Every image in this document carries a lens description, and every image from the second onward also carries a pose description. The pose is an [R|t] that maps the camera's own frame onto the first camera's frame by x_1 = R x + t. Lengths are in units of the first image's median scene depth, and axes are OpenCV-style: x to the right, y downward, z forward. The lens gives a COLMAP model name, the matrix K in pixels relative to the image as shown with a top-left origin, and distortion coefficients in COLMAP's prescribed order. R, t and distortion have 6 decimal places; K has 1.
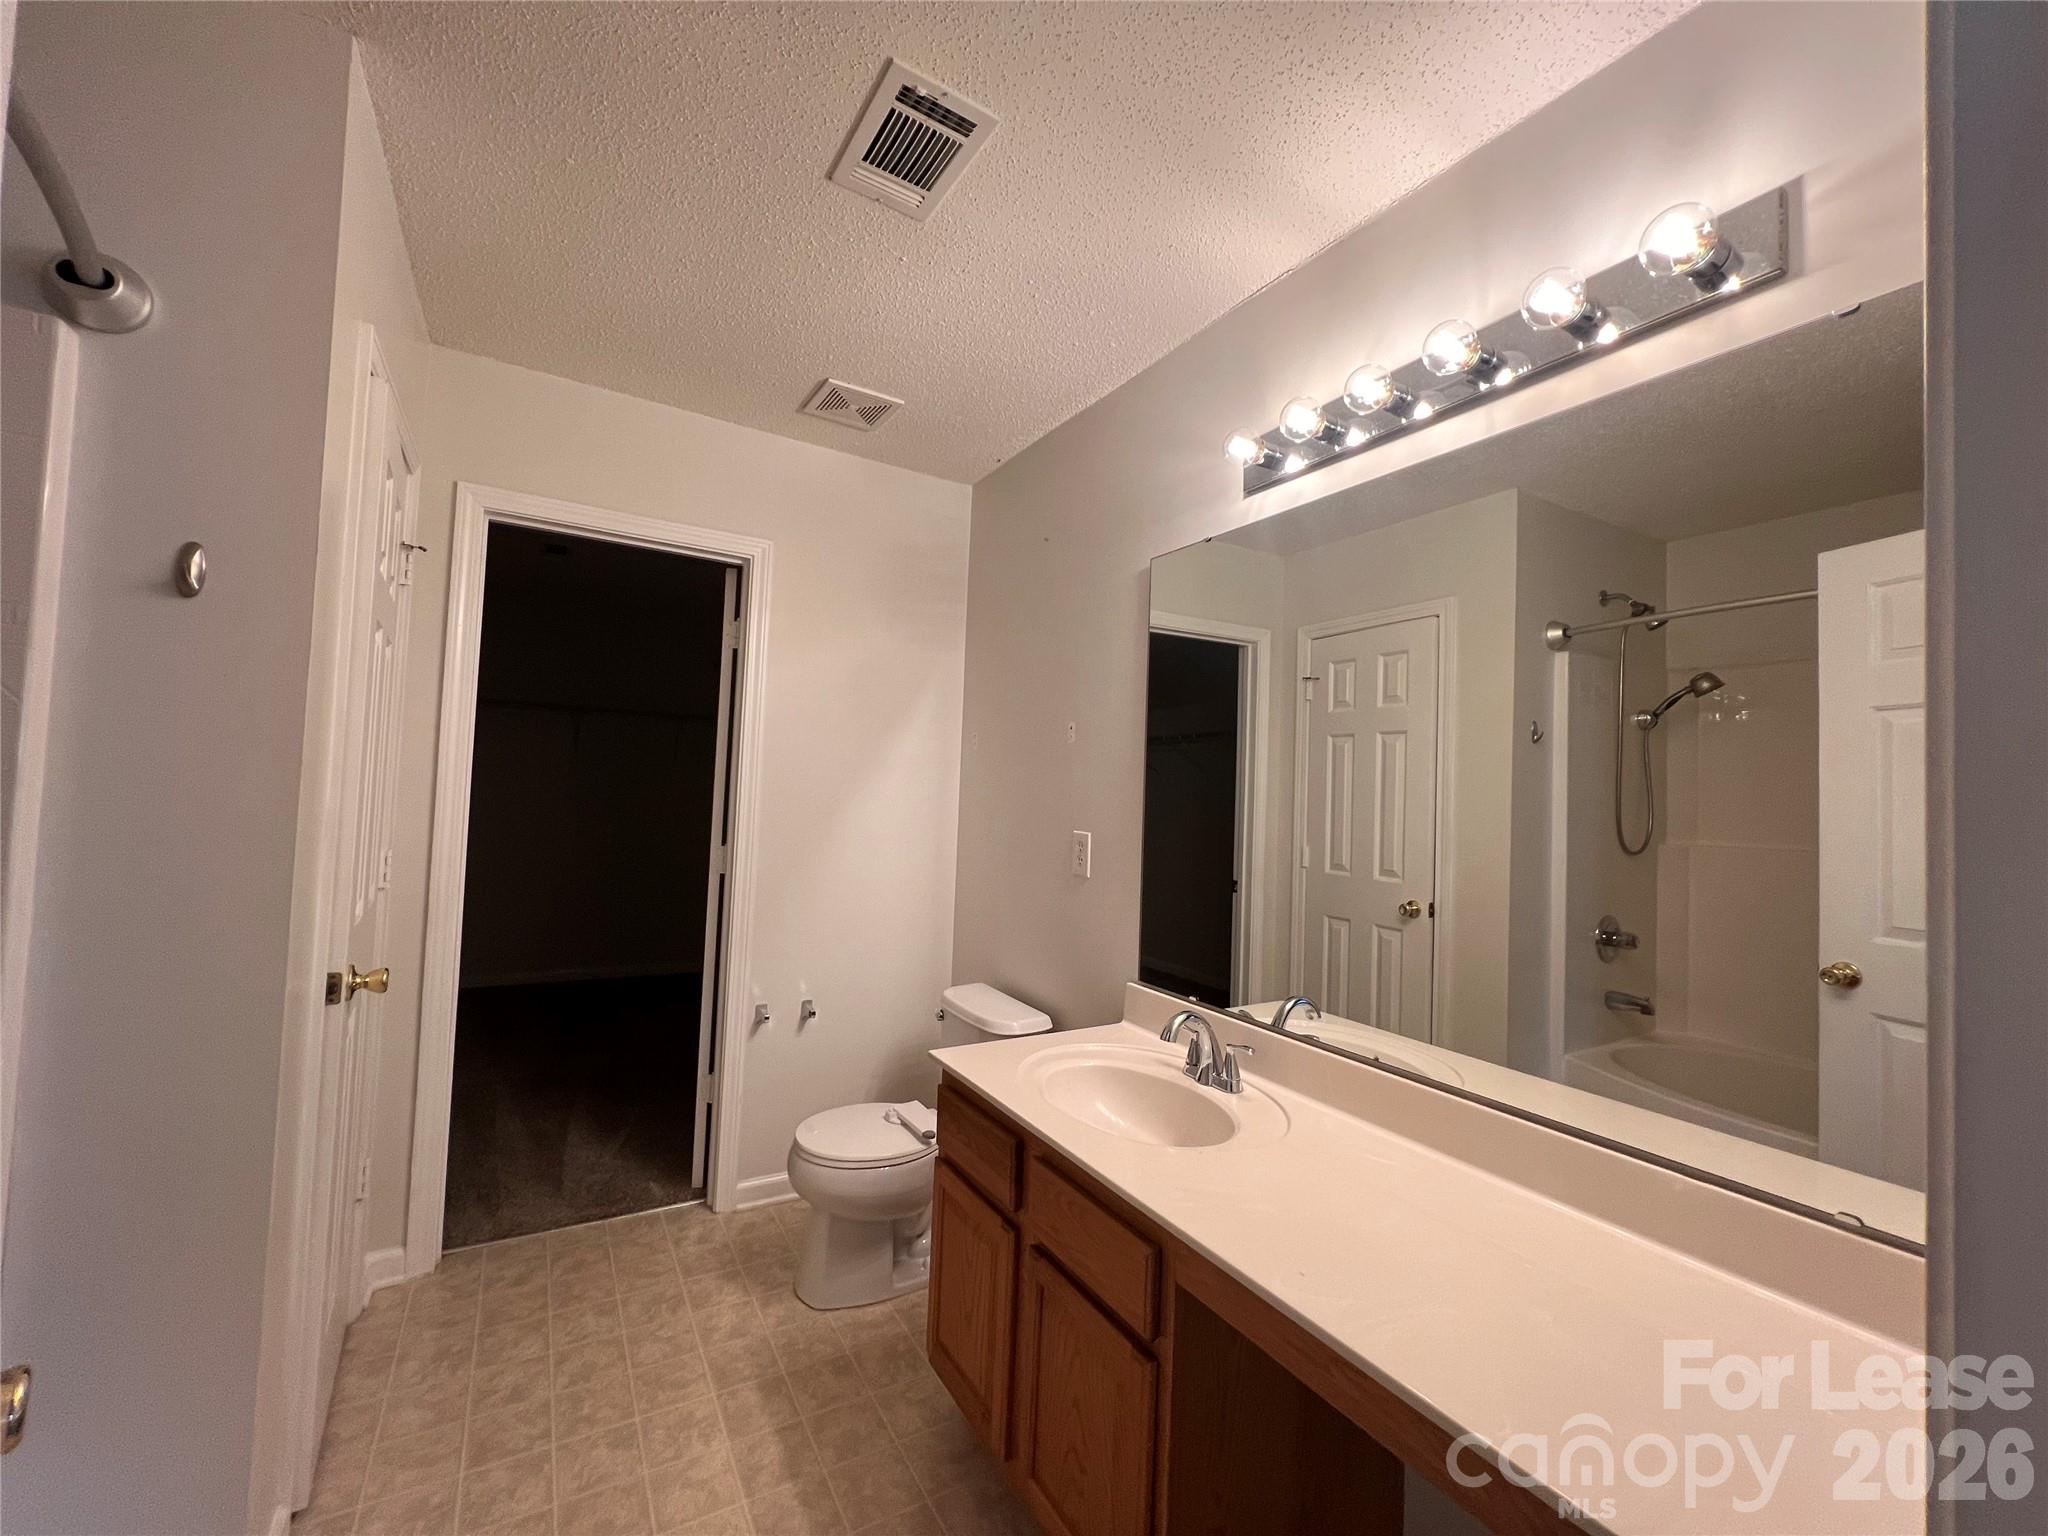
lens RADIAL K [[818.0, 0, 1013.0], [0, 818.0, 765.3], [0, 0, 1]] dist [-0.001160, 0.000859]
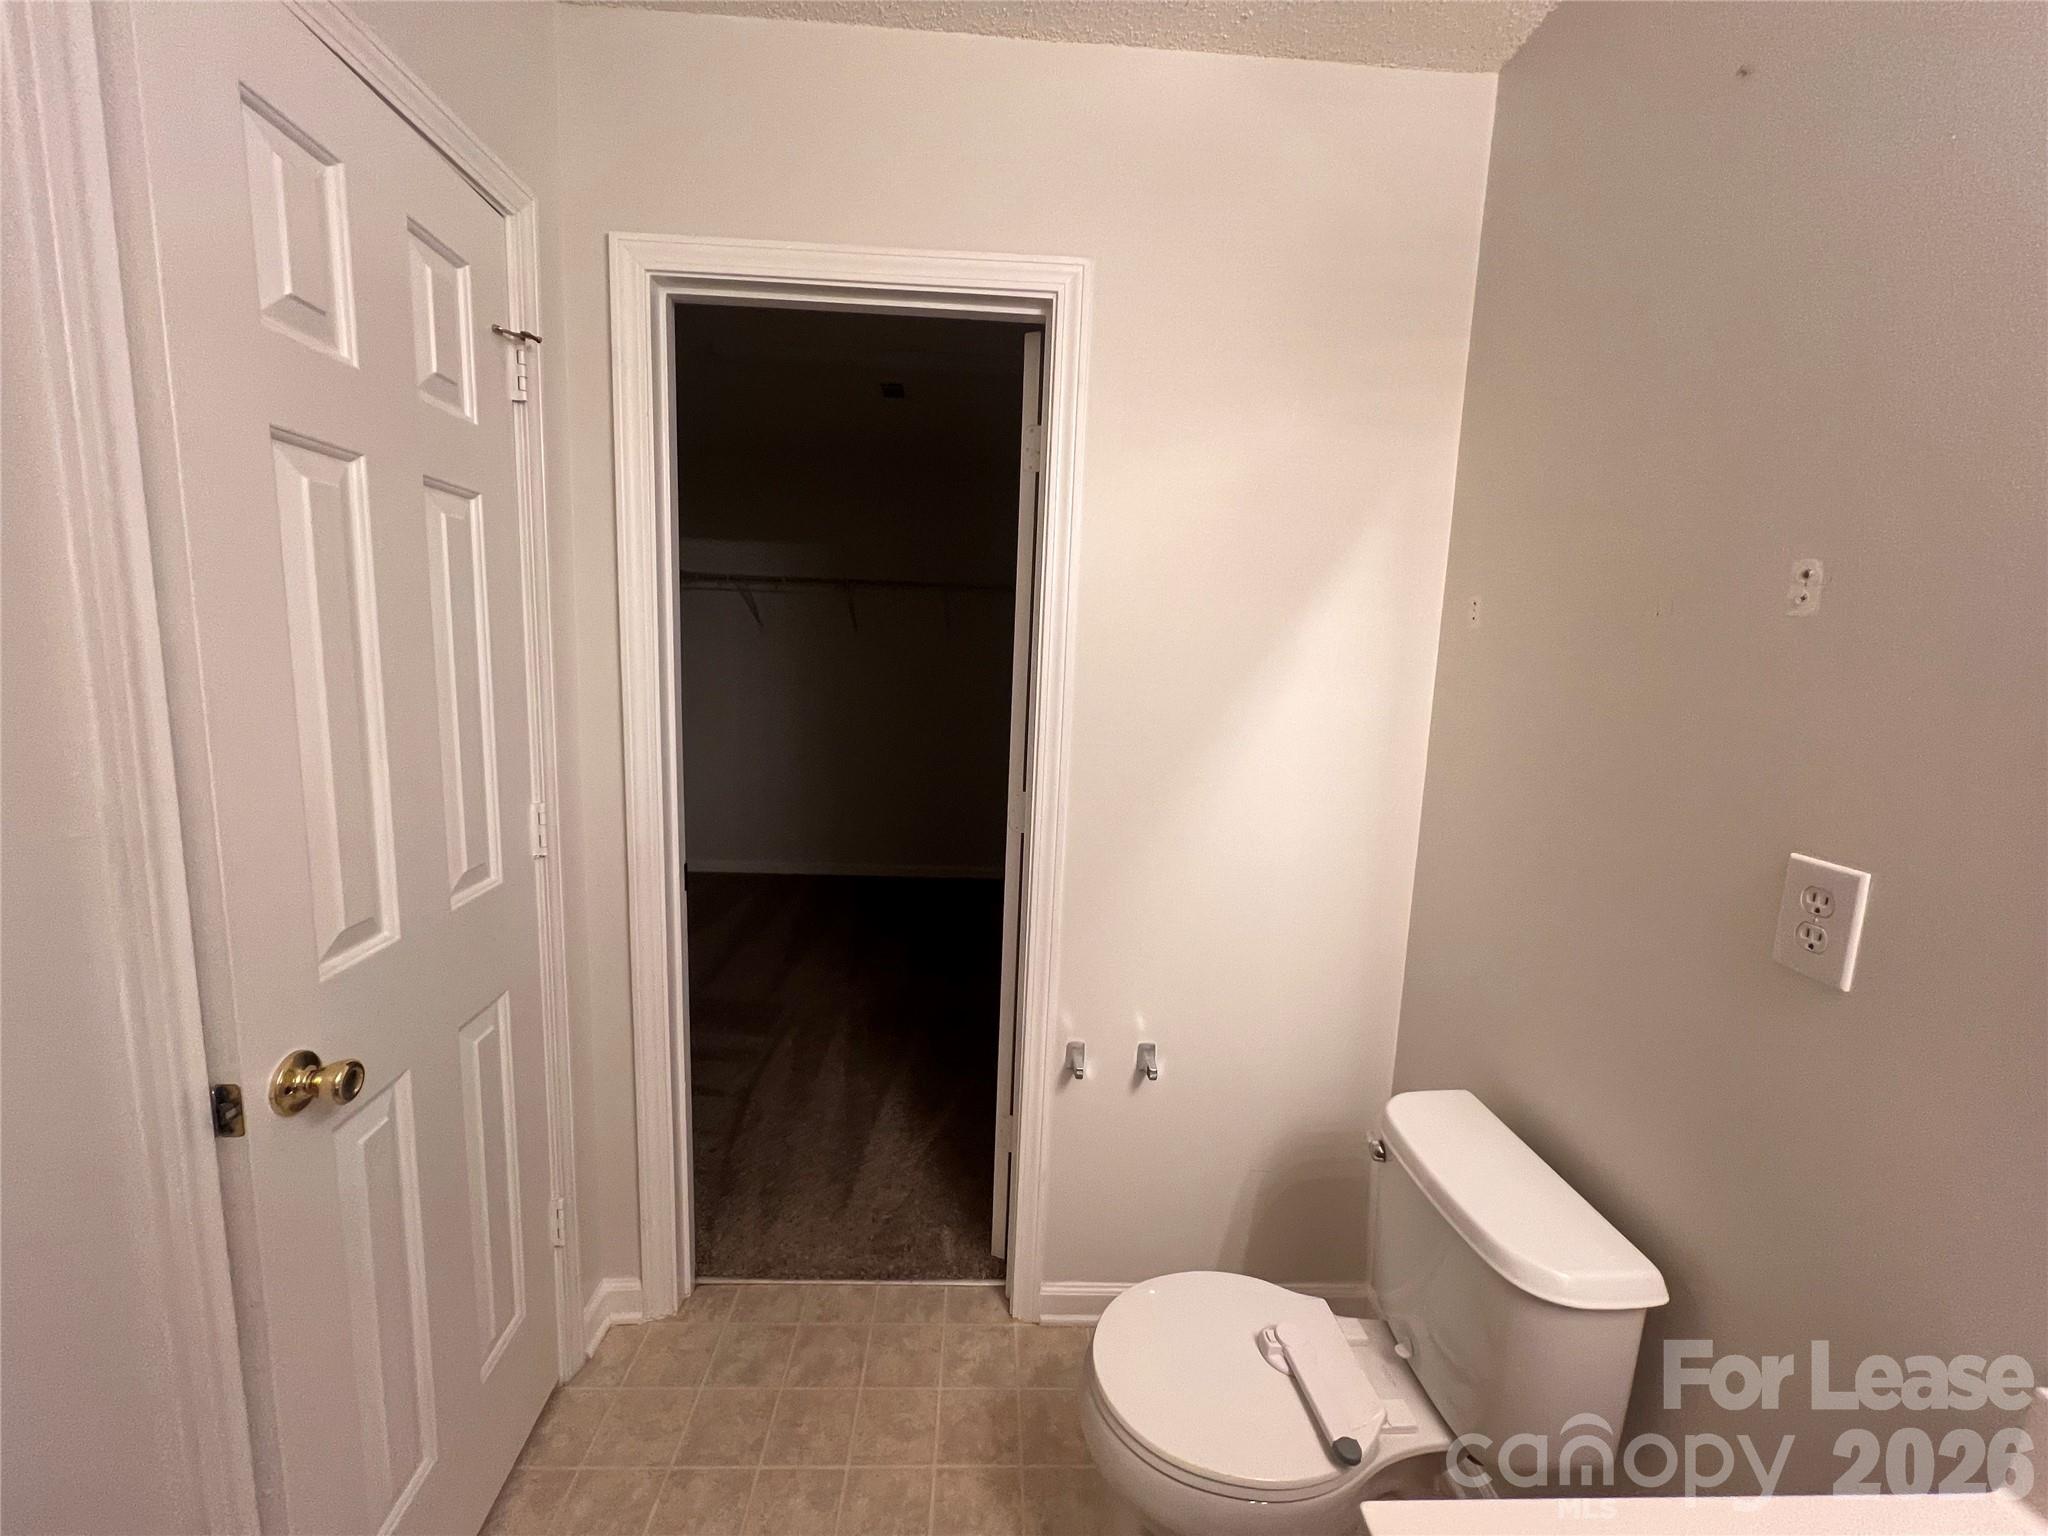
lens RADIAL K [[818.0, 0, 1022.5], [0, 818.0, 771.2], [0, 0, 1]] dist [-0.001160, 0.000859]
pose [[0.884711, 0.058791, -0.462418, -0.060765], [0.016118, 0.987563, 0.156393, -0.020211], [0.465862, -0.145816, 0.872760, 0.461172]]
